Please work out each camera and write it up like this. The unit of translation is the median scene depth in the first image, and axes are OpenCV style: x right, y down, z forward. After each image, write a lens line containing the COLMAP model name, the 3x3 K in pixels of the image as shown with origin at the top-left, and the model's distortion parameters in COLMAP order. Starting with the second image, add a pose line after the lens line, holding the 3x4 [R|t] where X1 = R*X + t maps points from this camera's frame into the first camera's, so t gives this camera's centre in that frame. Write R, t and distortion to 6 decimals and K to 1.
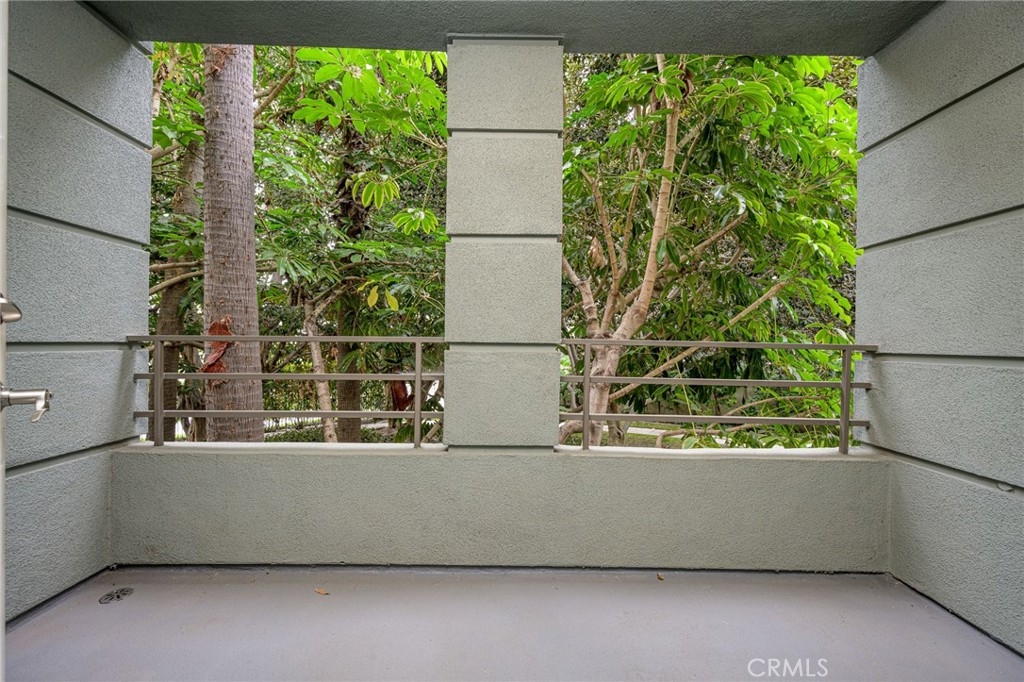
lens RADIAL K [[404.7, 0, 513.7], [0, 404.7, 341.1], [0, 0, 1]] dist [0.002154, -0.000359]
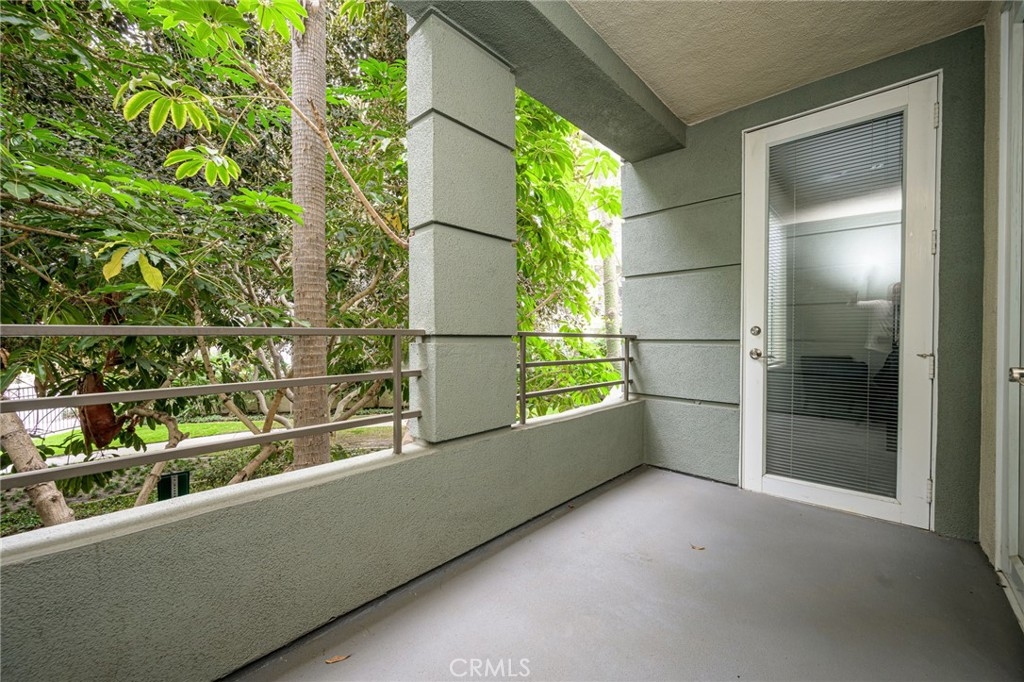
lens RADIAL K [[404.7, 0, 515.4], [0, 404.7, 340.3], [0, 0, 1]] dist [0.002154, -0.000359]
pose [[0.681190, -0.016055, 0.731930, -0.738505], [0.004132, 0.999828, 0.018086, -0.000580], [-0.732095, -0.009296, 0.681140, 0.214285]]
